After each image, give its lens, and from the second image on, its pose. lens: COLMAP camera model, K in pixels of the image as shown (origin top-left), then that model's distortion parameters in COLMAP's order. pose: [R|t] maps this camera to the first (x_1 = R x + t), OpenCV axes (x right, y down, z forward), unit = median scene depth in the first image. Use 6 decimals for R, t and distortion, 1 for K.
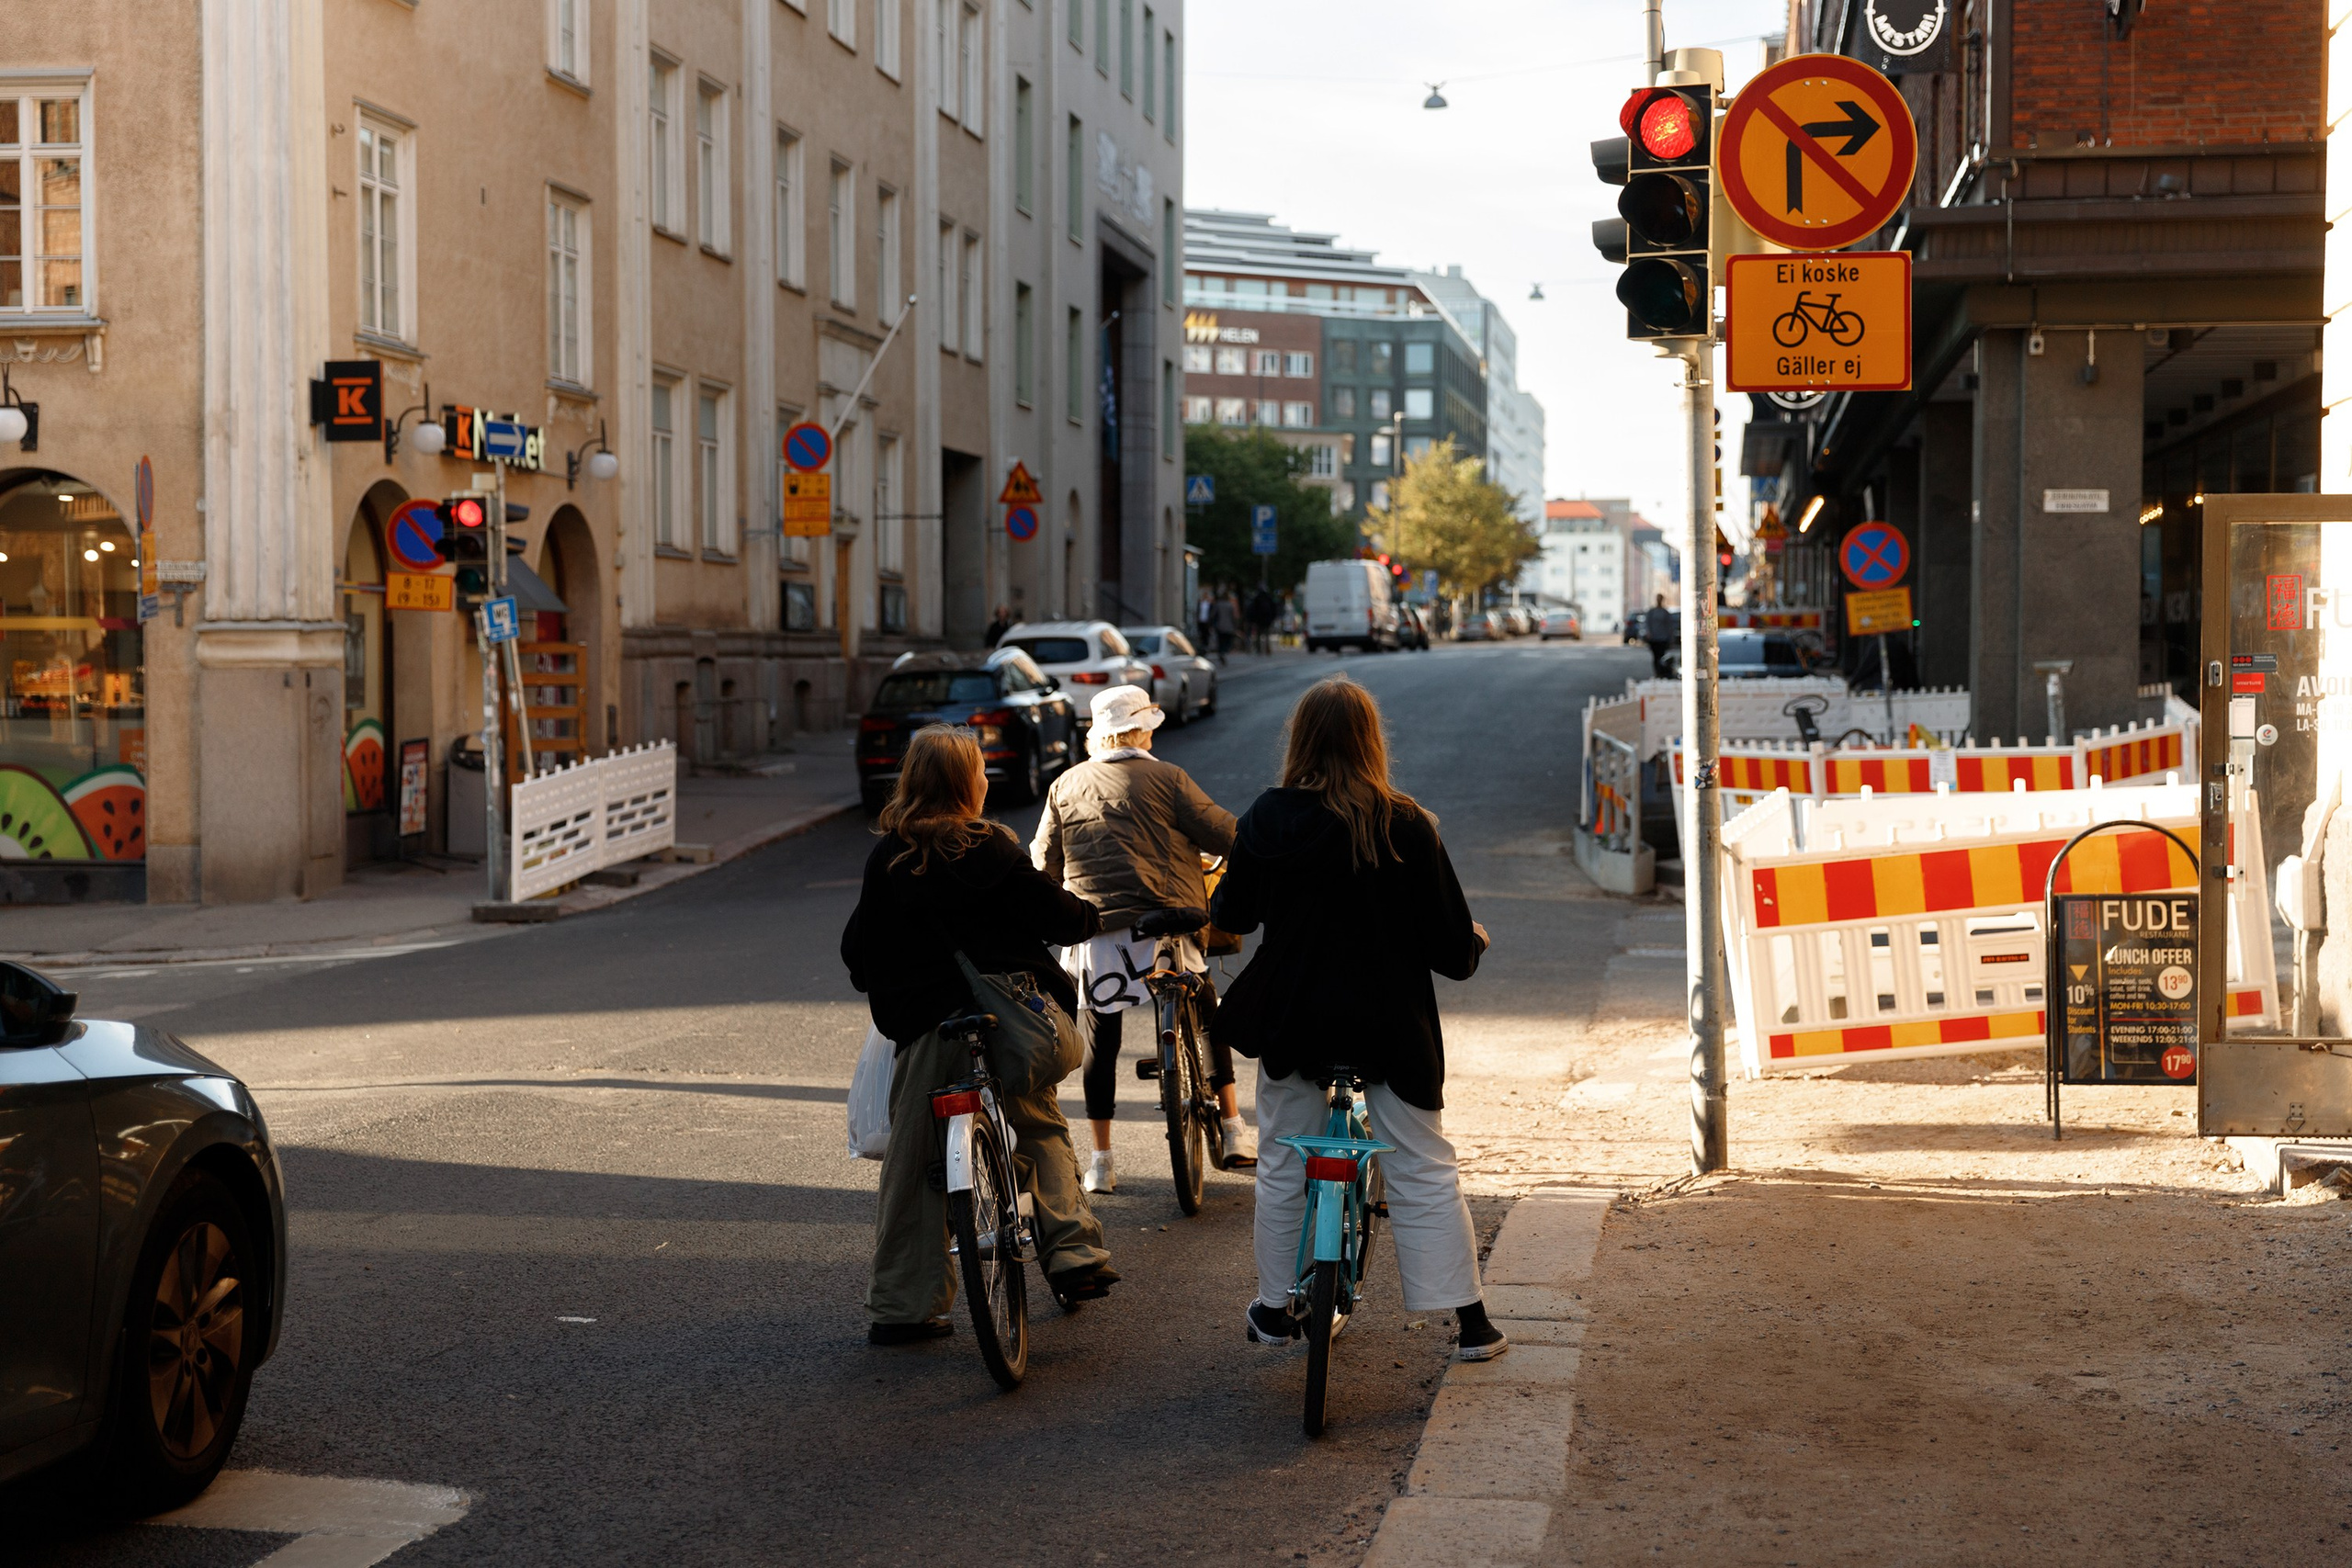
lens RADIAL K [[3305.4, 0, 1176.6], [0, 3305.4, 749.1], [0, 0, 1]] dist [0.245660, -0.004111]
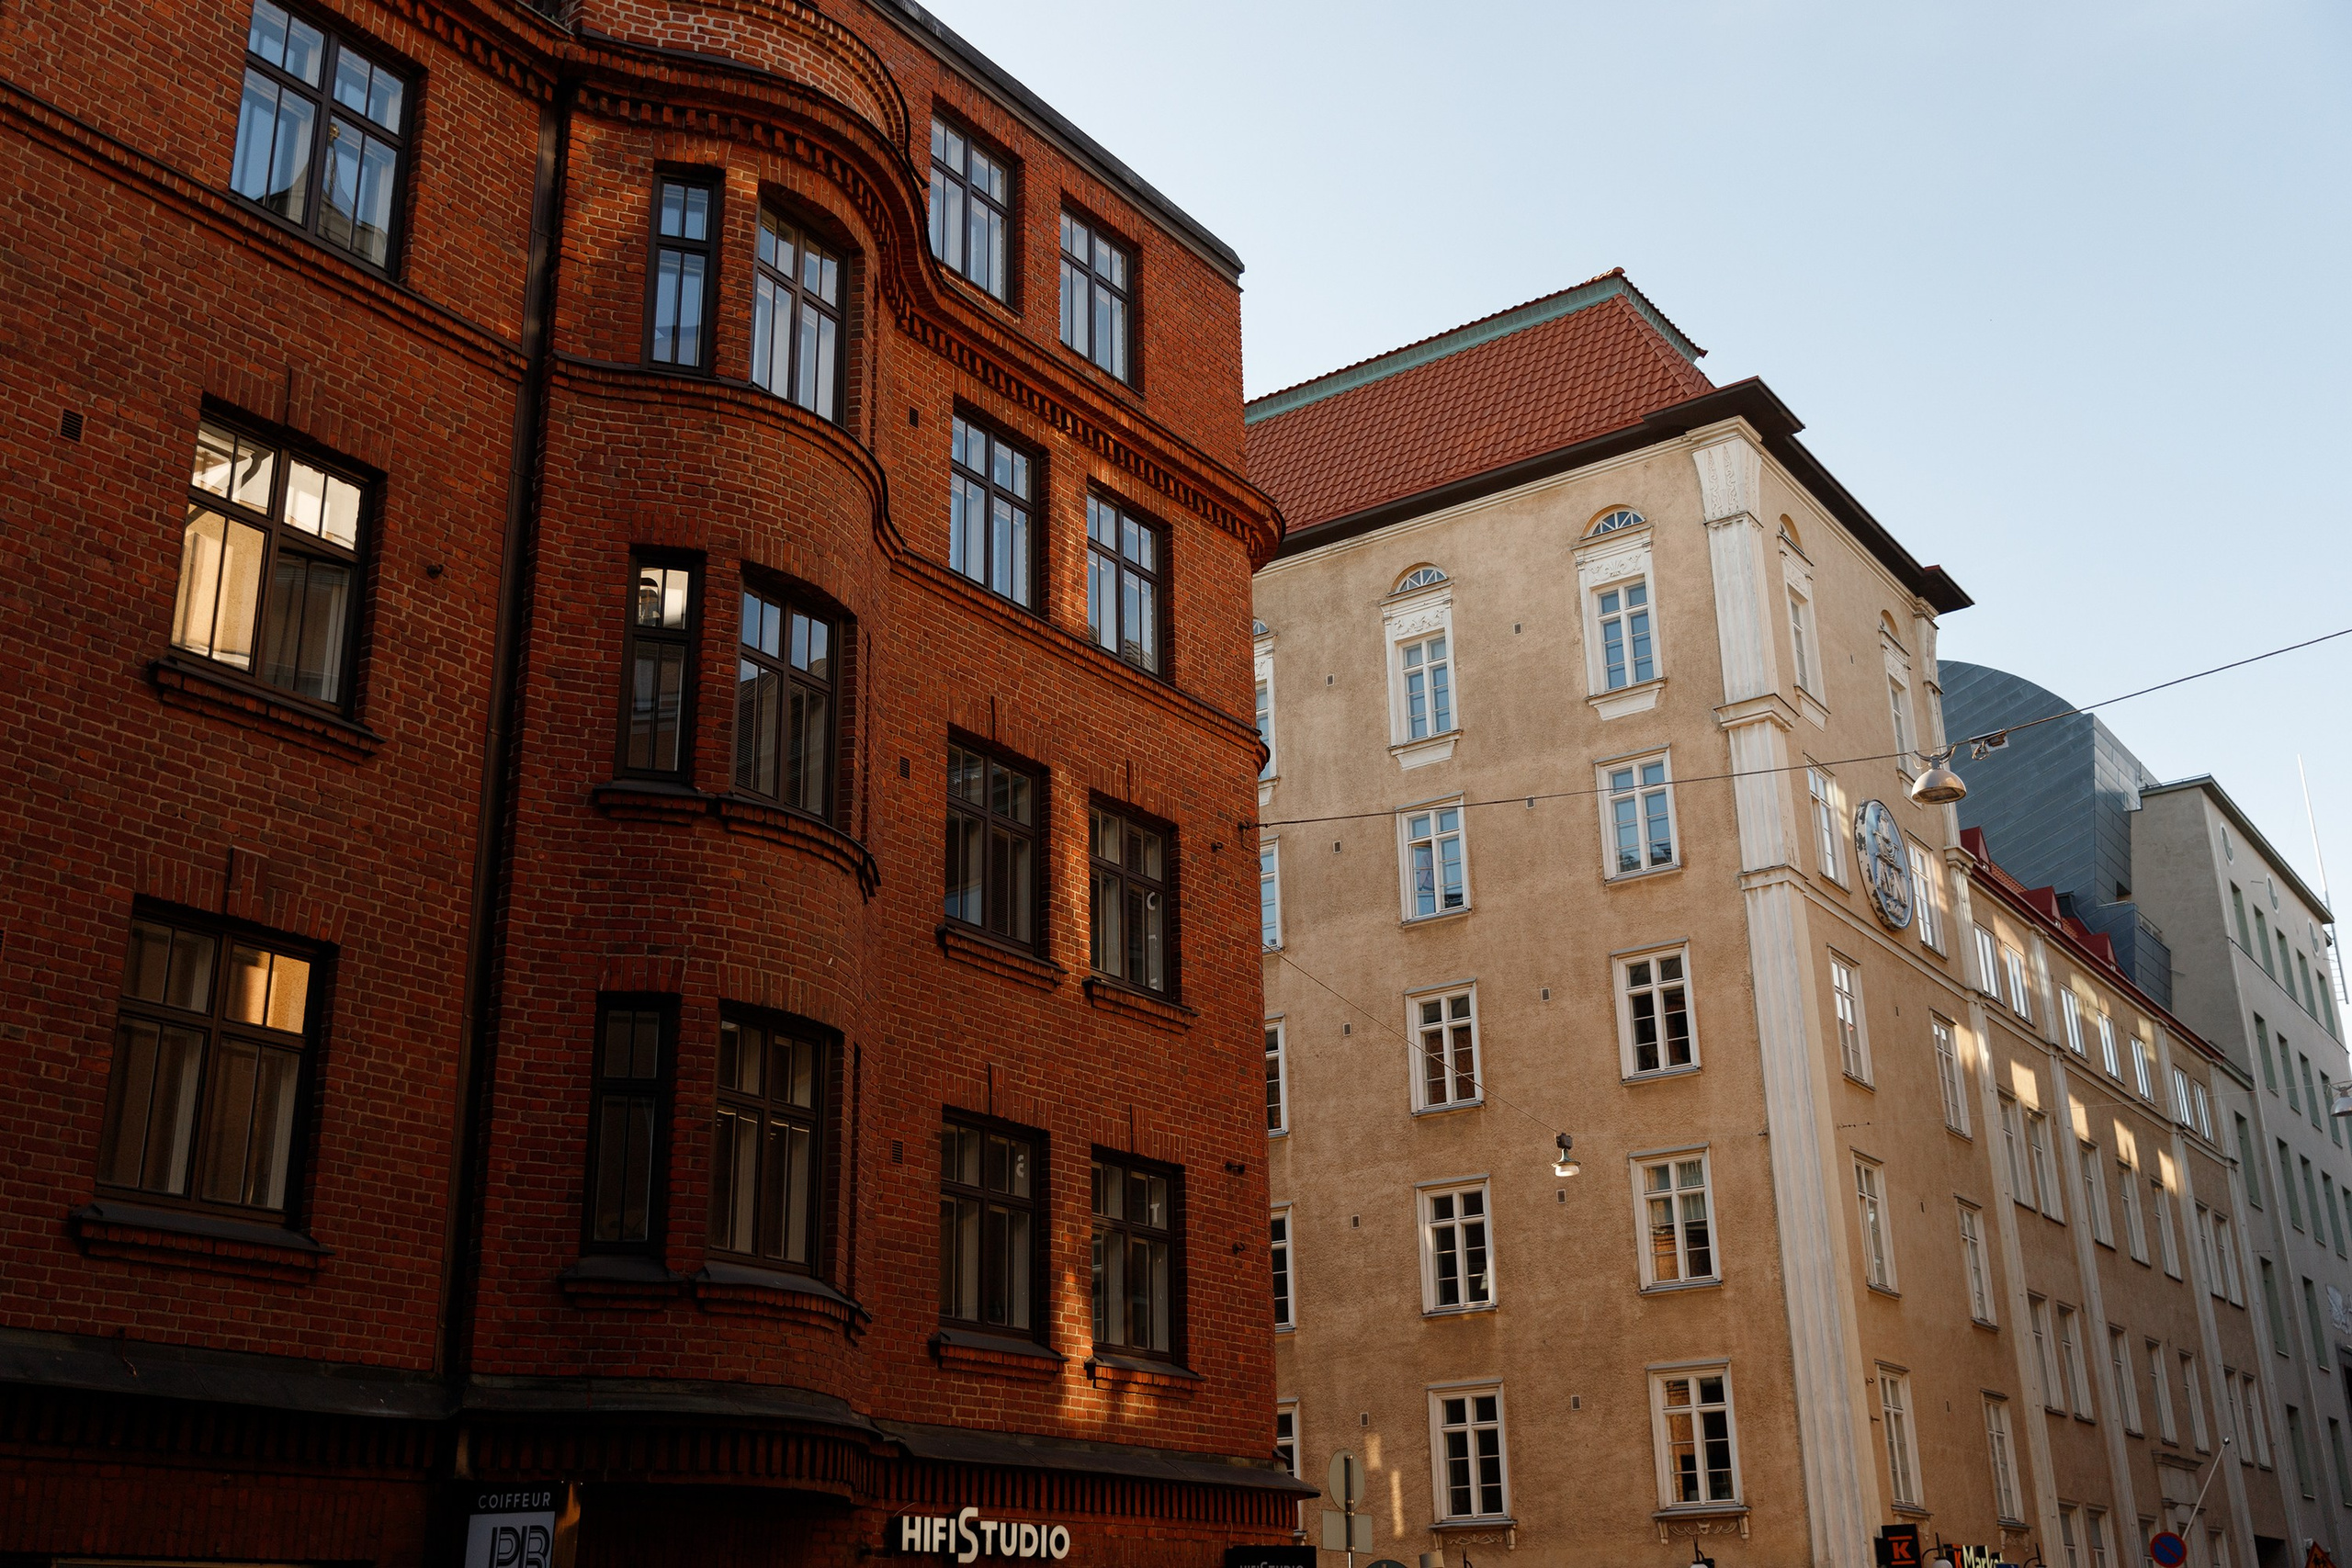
lens RADIAL K [[2426.7, 0, 1176.0], [0, 2426.7, 784.0], [0, 0, 1]] dist [0.005893, 0.002328]
pose [[0.898271, -0.170255, -0.405120, -0.013886], [0.006999, 0.927323, -0.374197, -0.006718], [0.439386, 0.333295, 0.834179, -0.216649]]
